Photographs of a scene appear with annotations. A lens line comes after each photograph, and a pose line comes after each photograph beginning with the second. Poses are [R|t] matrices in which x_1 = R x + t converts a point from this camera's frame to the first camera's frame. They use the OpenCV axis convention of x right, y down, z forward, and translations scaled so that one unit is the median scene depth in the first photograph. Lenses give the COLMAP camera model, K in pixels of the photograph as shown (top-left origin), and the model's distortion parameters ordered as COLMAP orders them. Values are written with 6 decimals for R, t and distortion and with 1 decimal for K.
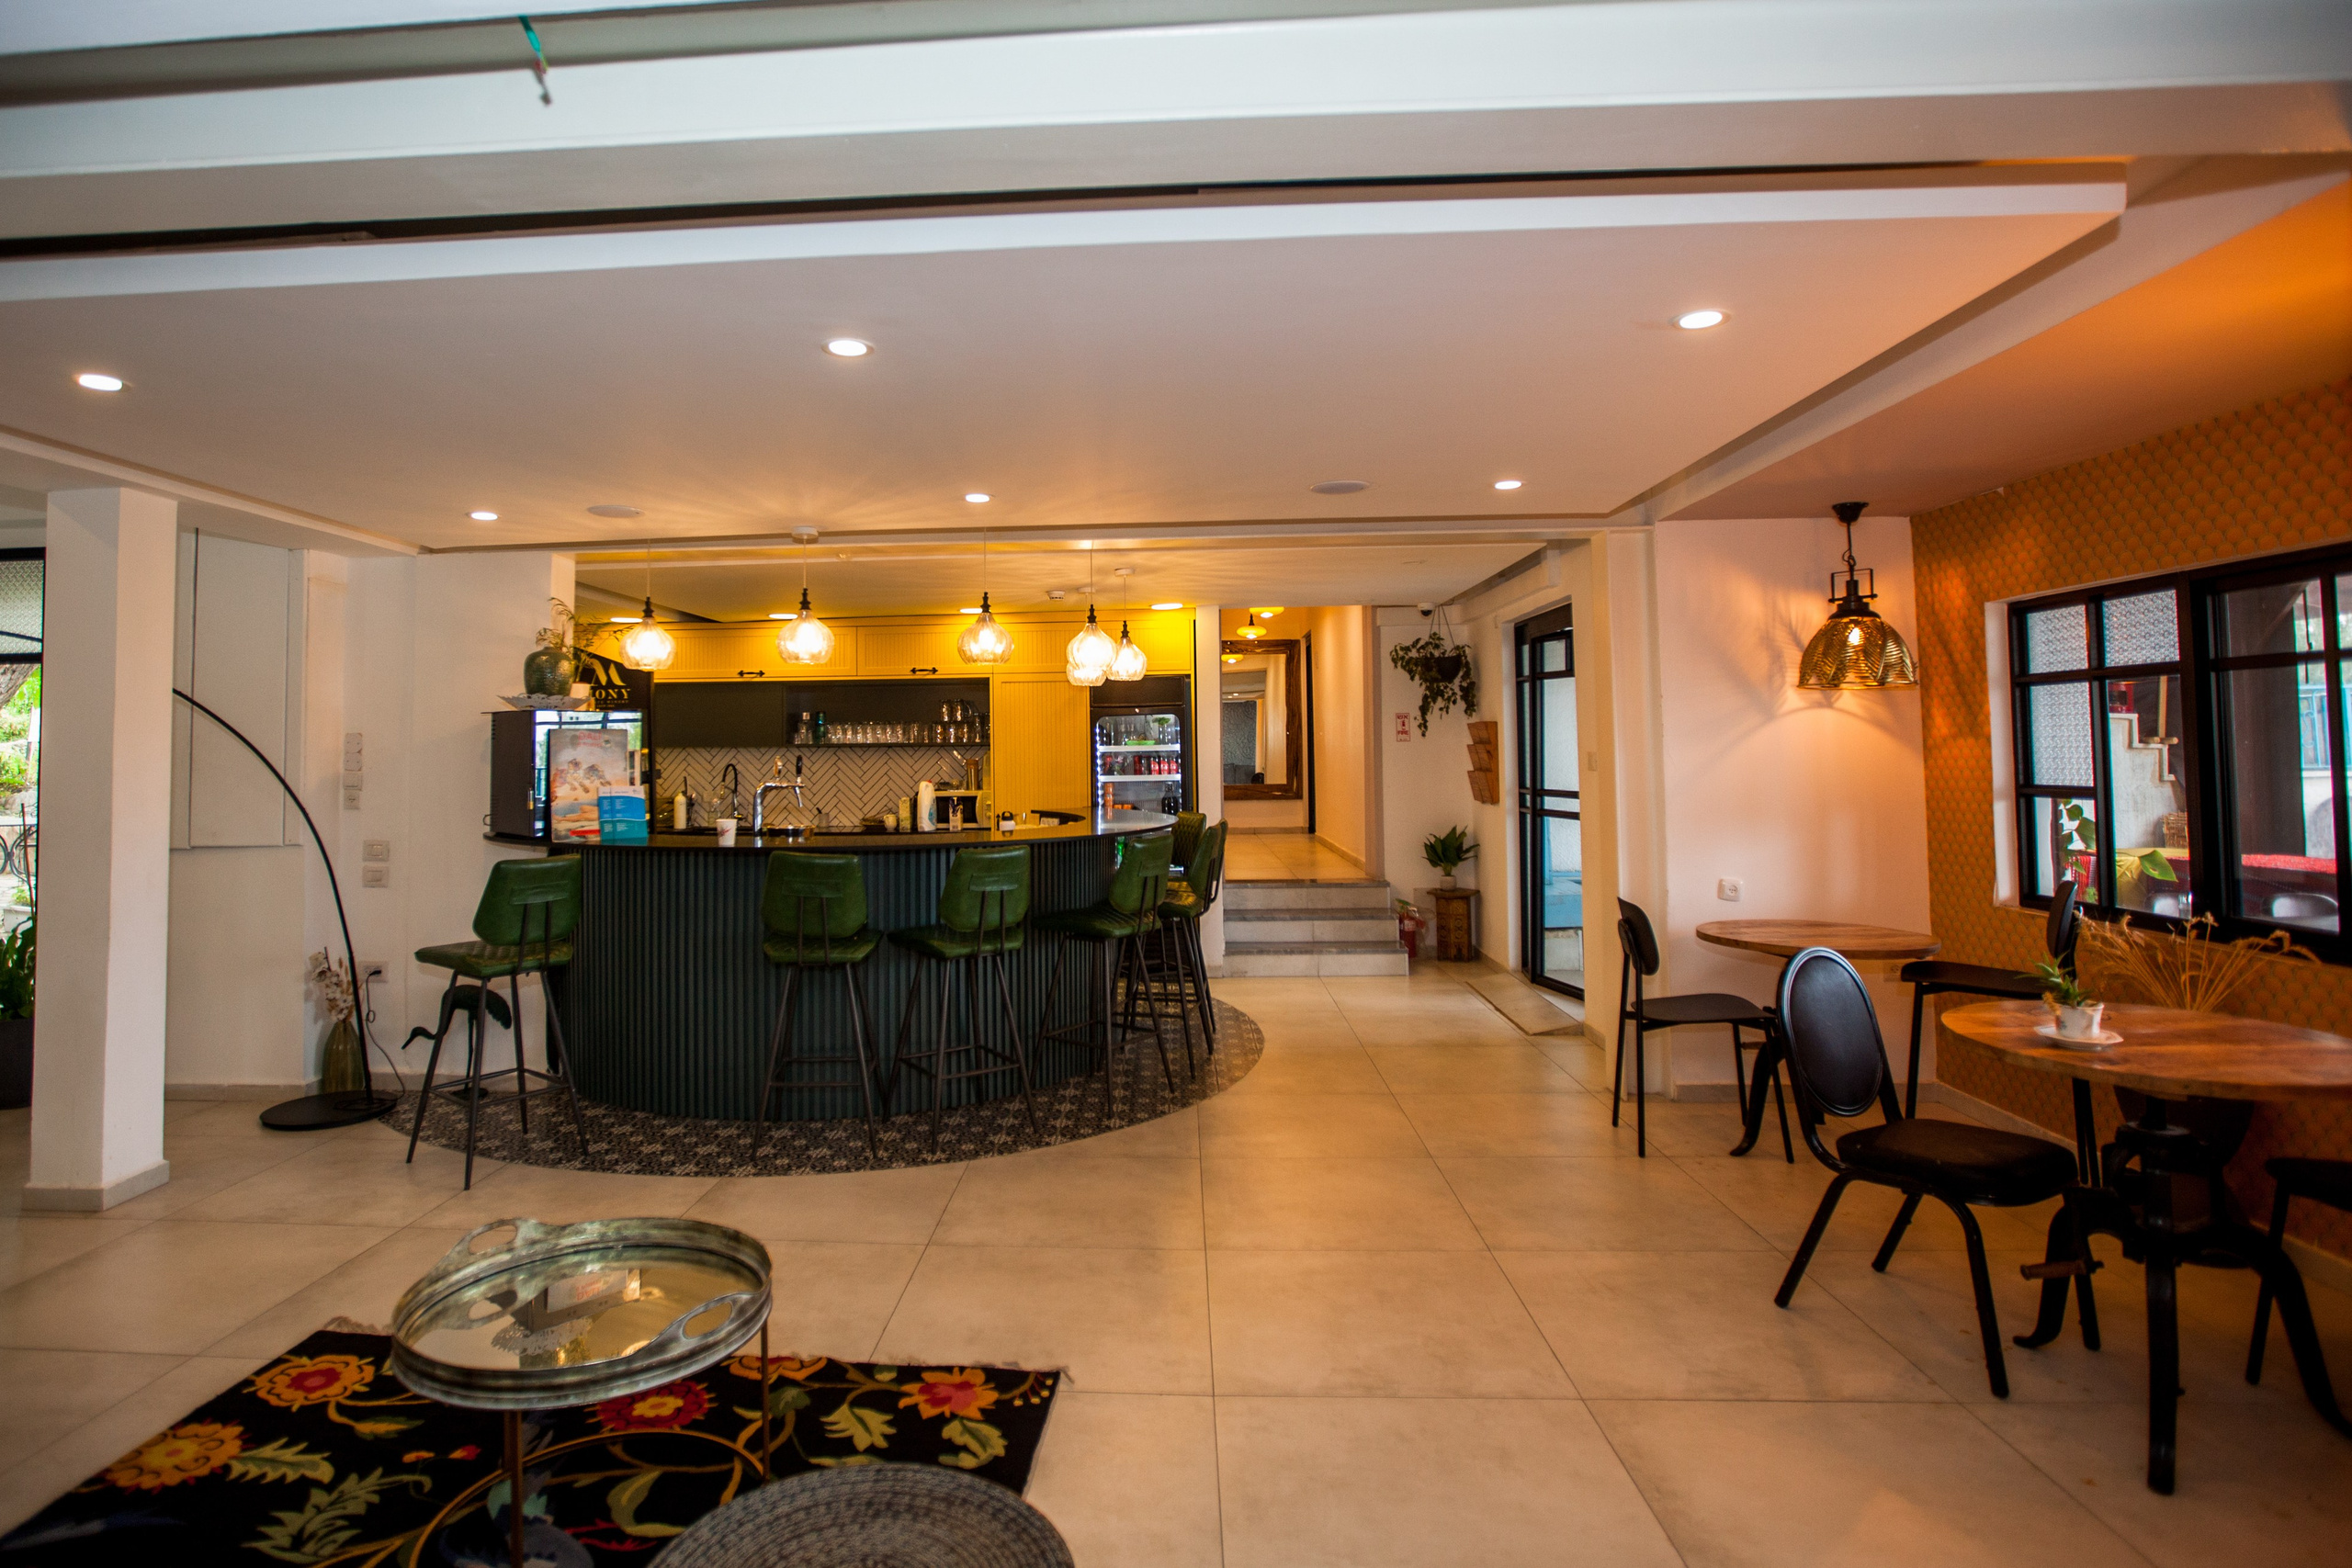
lens RADIAL K [[1261.3, 0, 1126.8], [0, 1261.3, 675.0], [0, 0, 1]] dist [-0.031542, 0.001383]
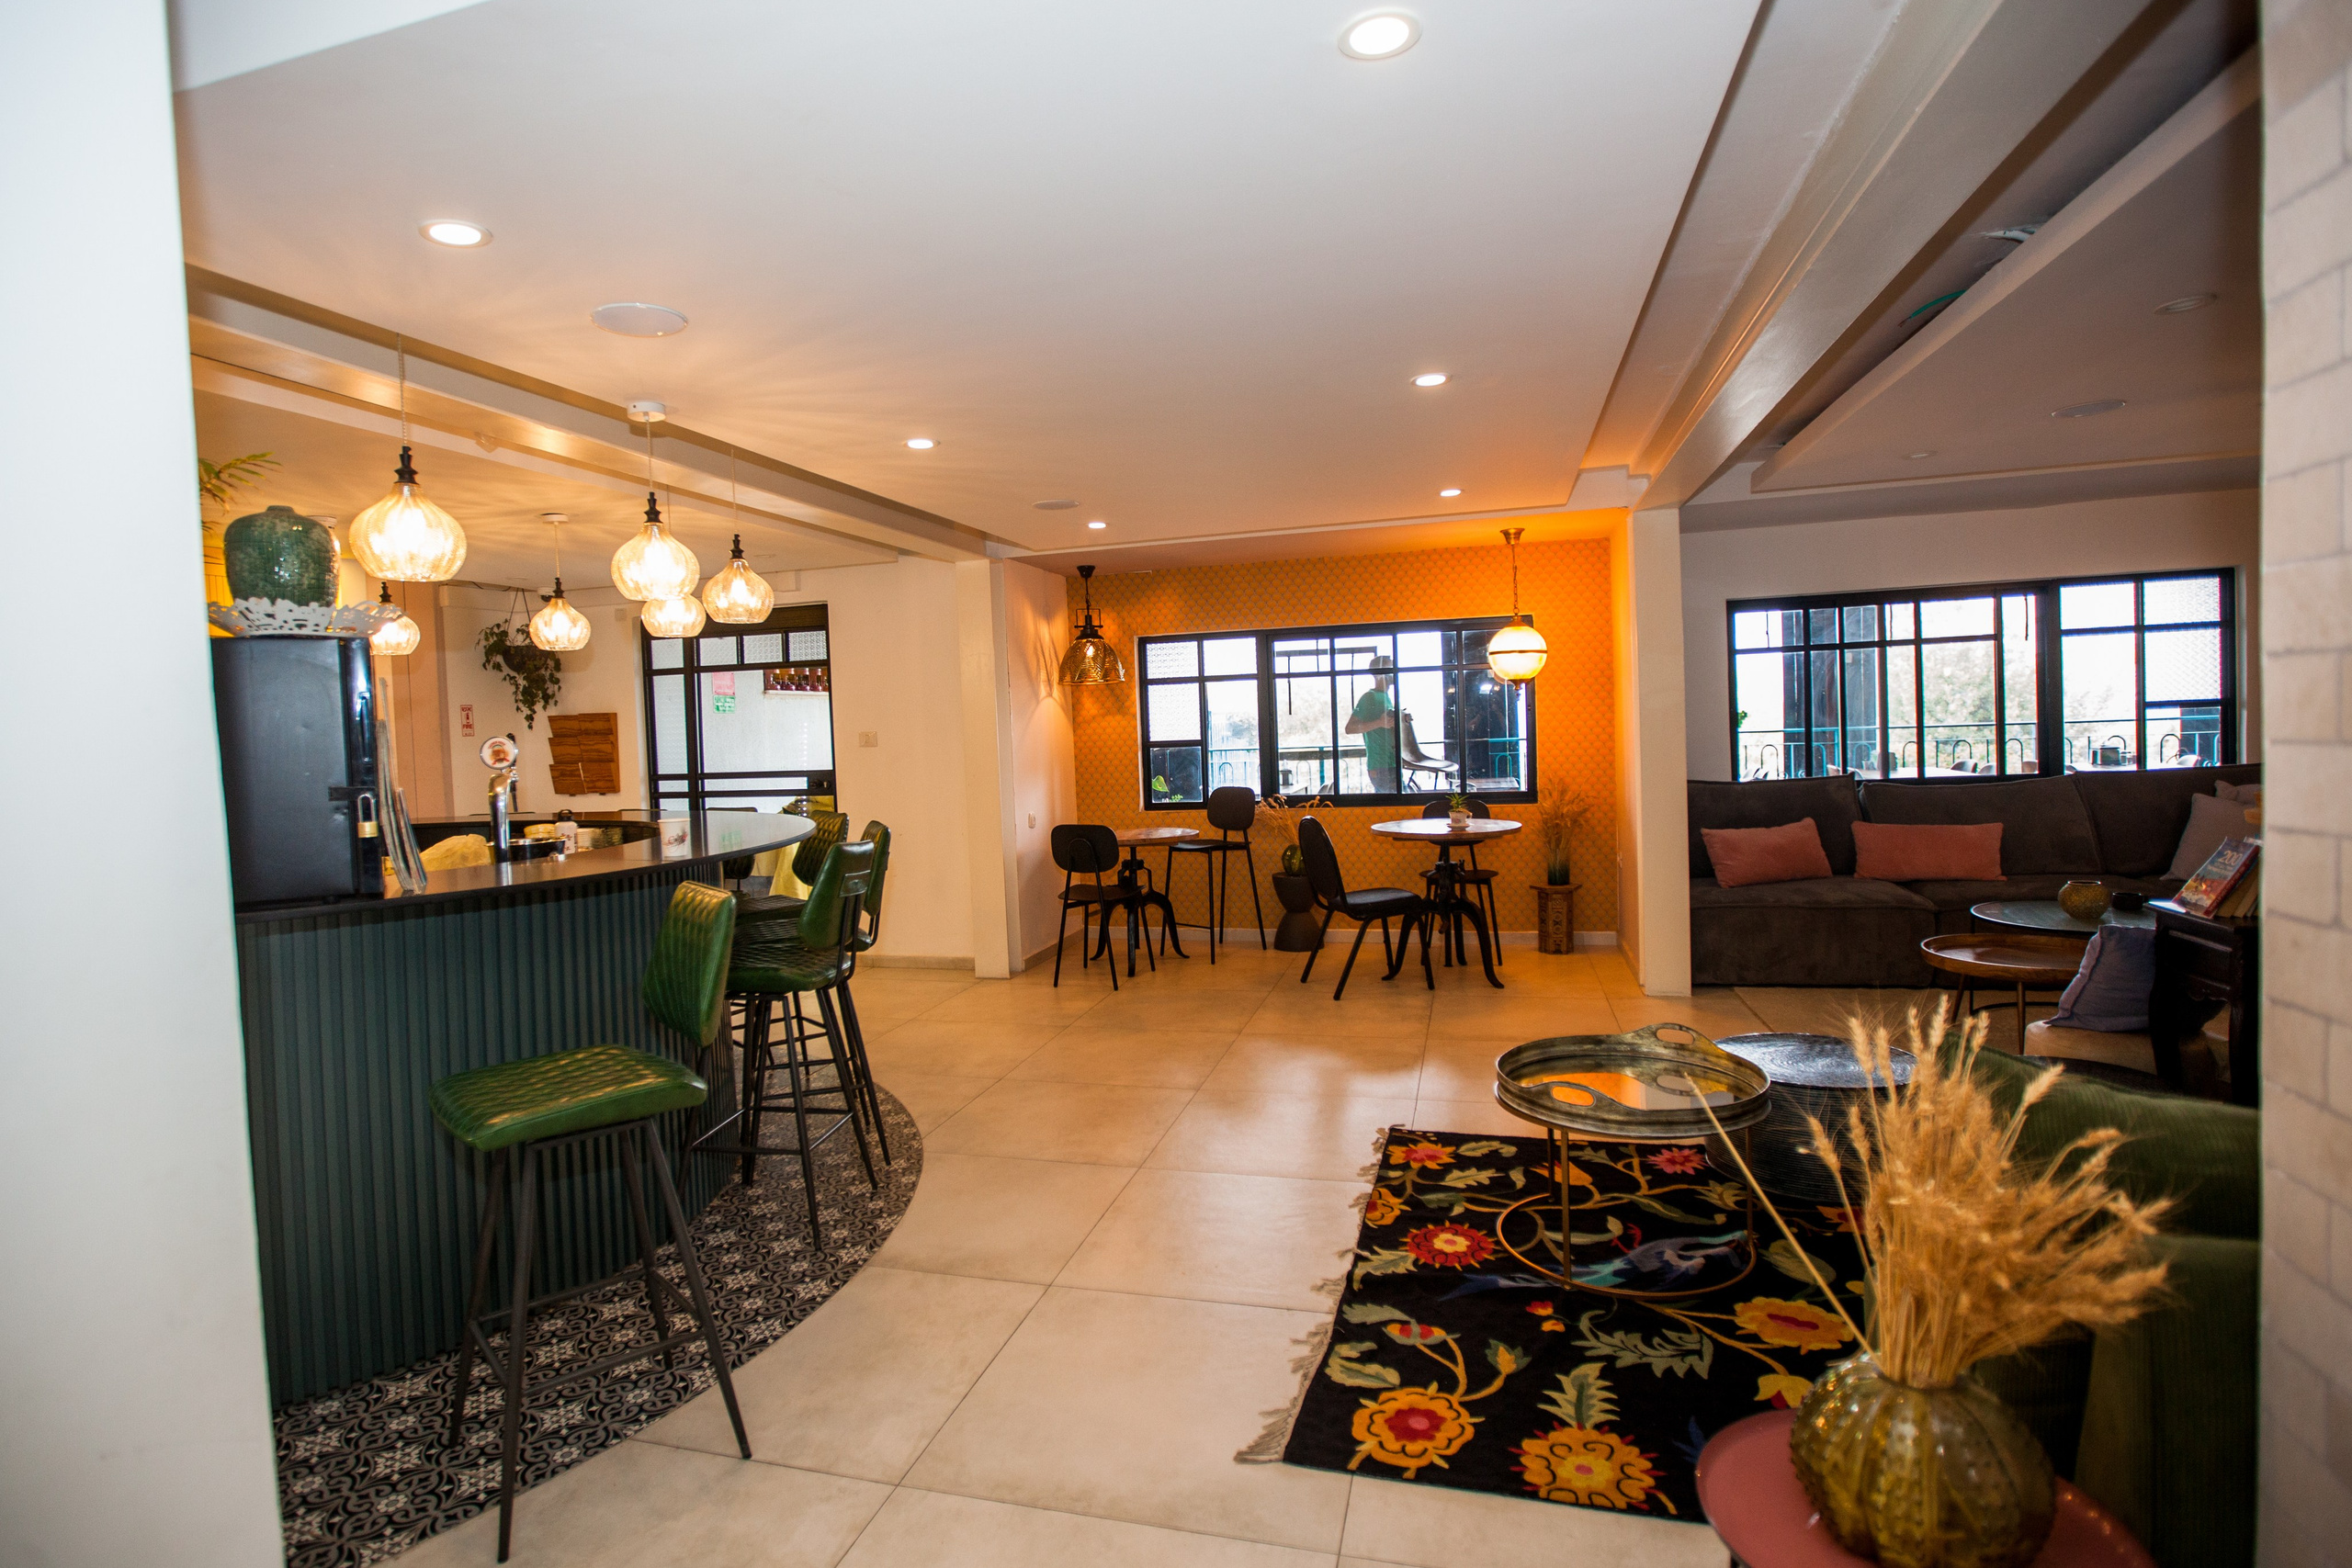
lens RADIAL K [[1152.3, 0, 1176.0], [0, 1152.3, 784.0], [0, 0, 1]] dist [-0.020570, 0.000494]
pose [[0.213844, -0.053414, 0.975406, -1.425401], [-0.021016, 0.998021, 0.059260, 0.083135], [-0.976642, -0.033172, 0.212298, 0.991889]]
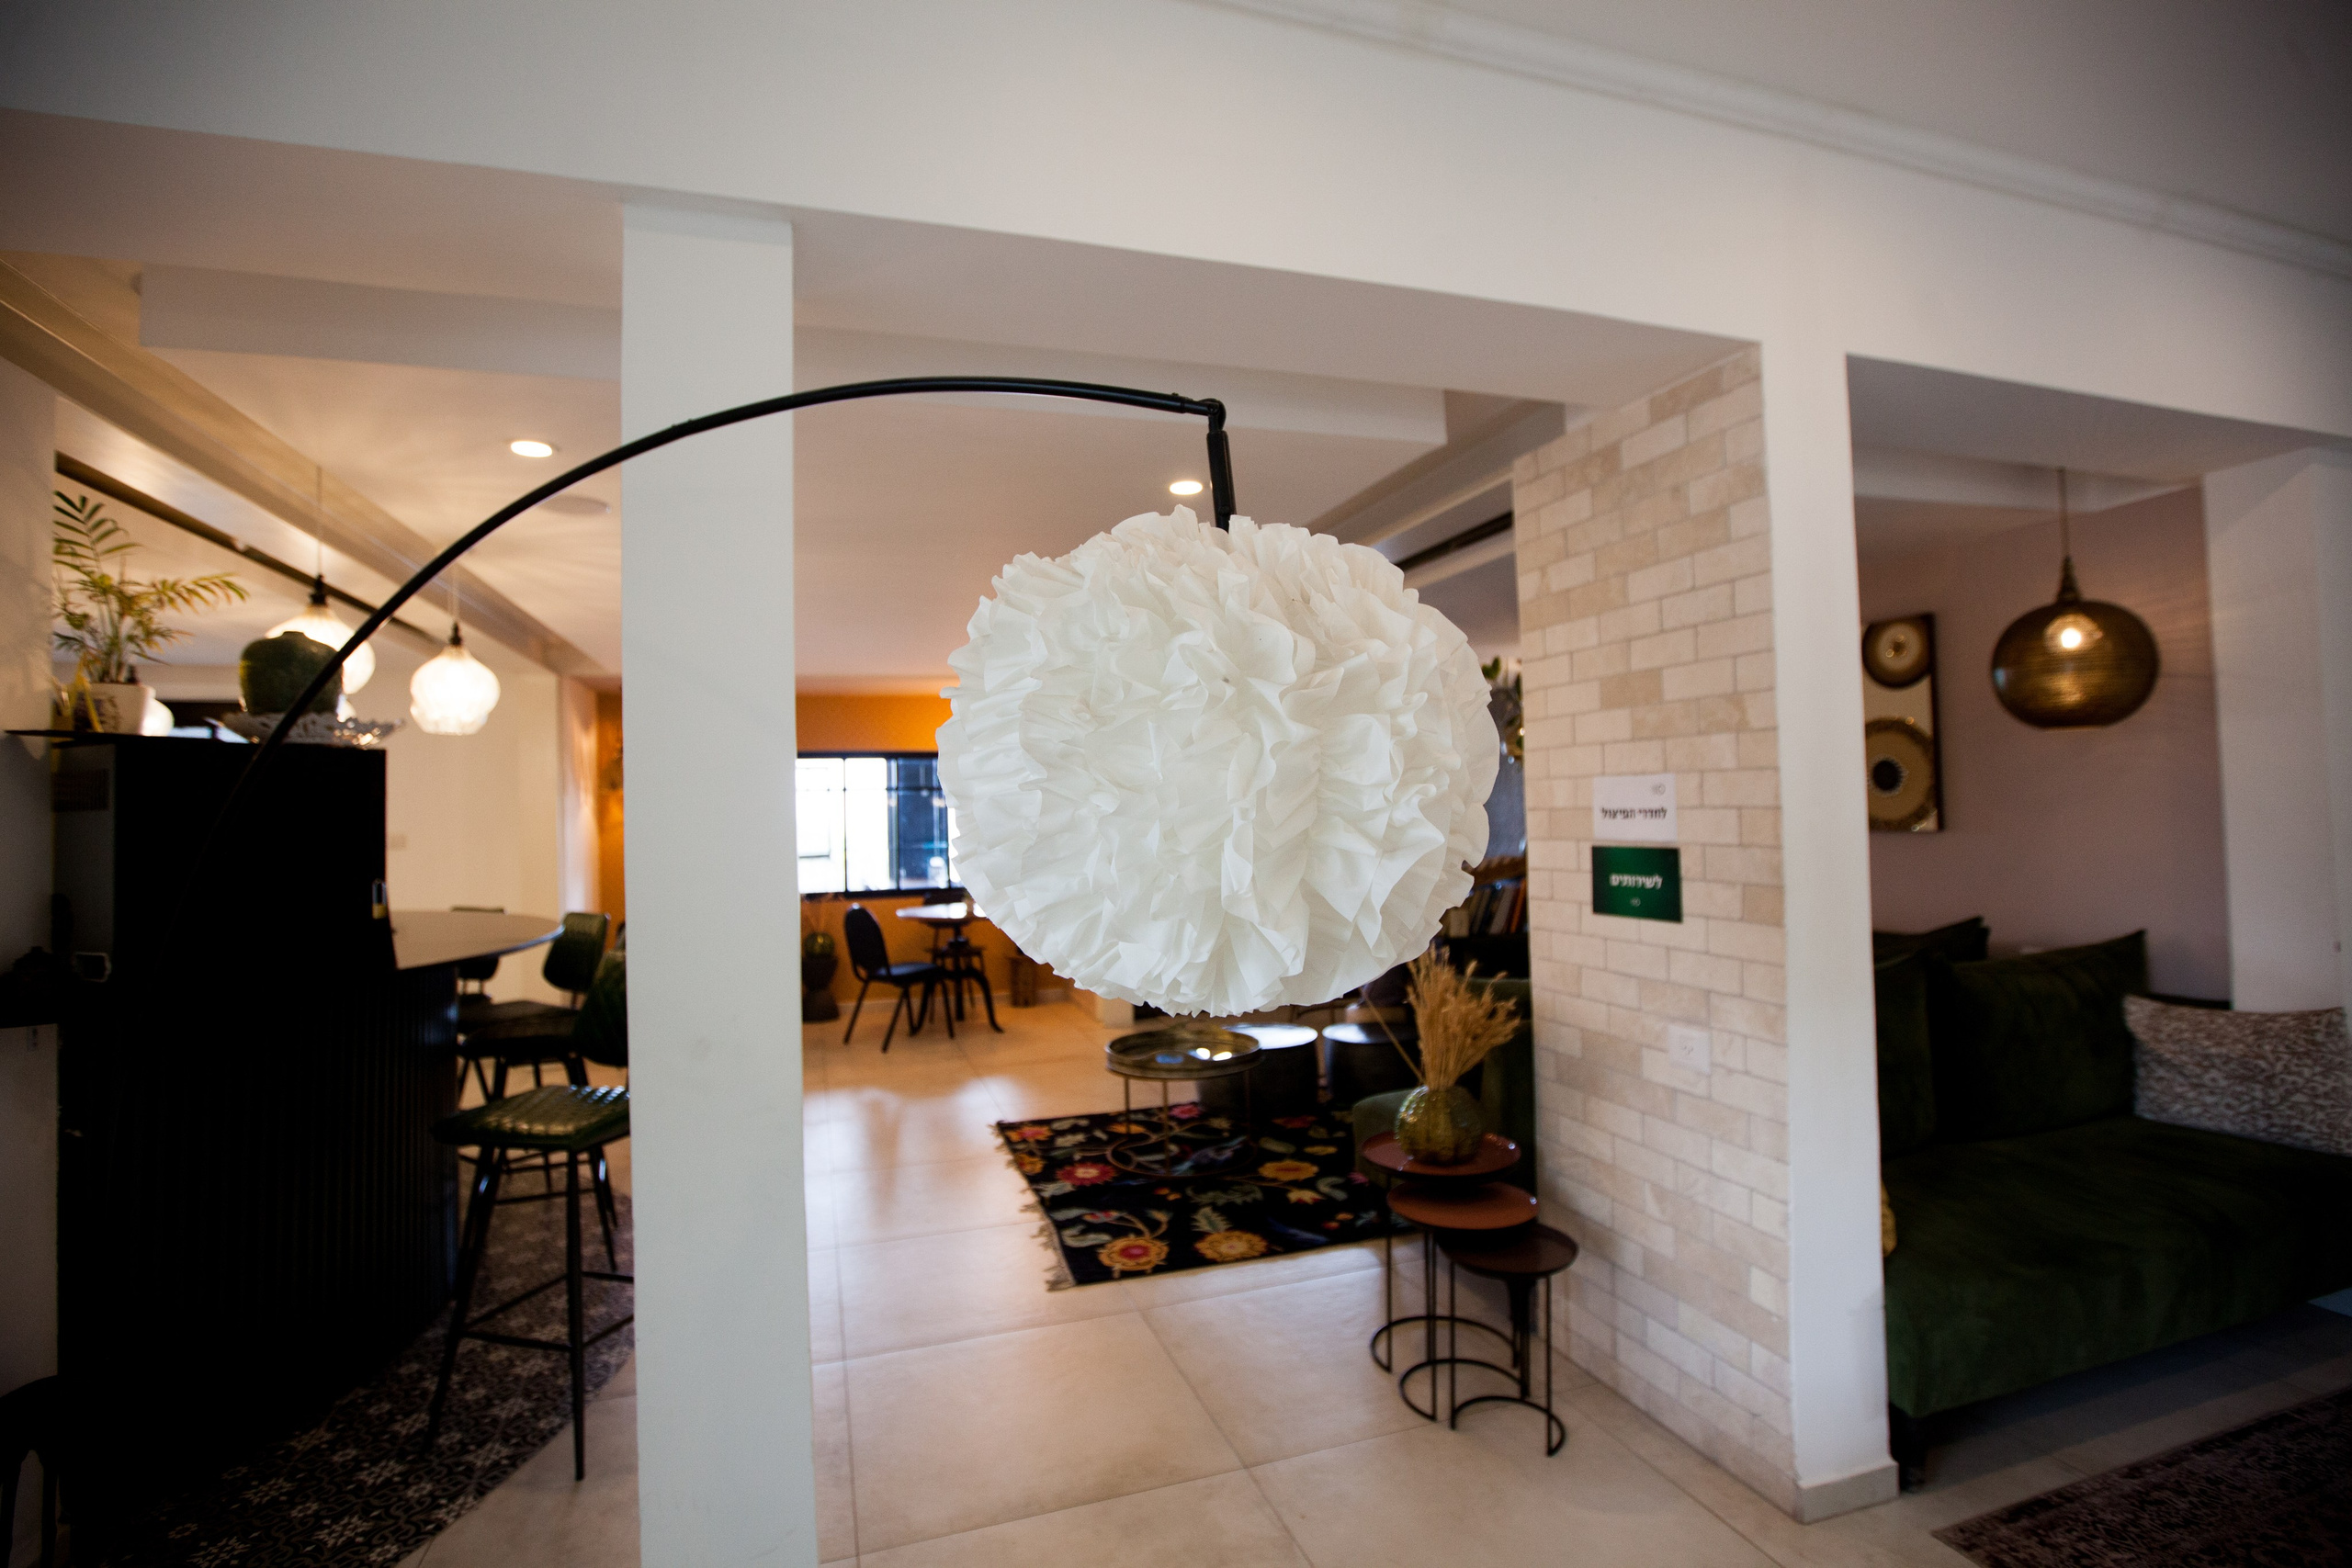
lens RADIAL K [[1051.4, 0, 1176.0], [0, 1051.4, 784.0], [0, 0, 1]] dist [-0.065036, 0.000105]
pose [[-0.364484, 0.040995, 0.930307, -1.783134], [-0.029510, 0.998020, -0.055541, 0.097812], [-0.930742, -0.047697, -0.362552, 1.392325]]
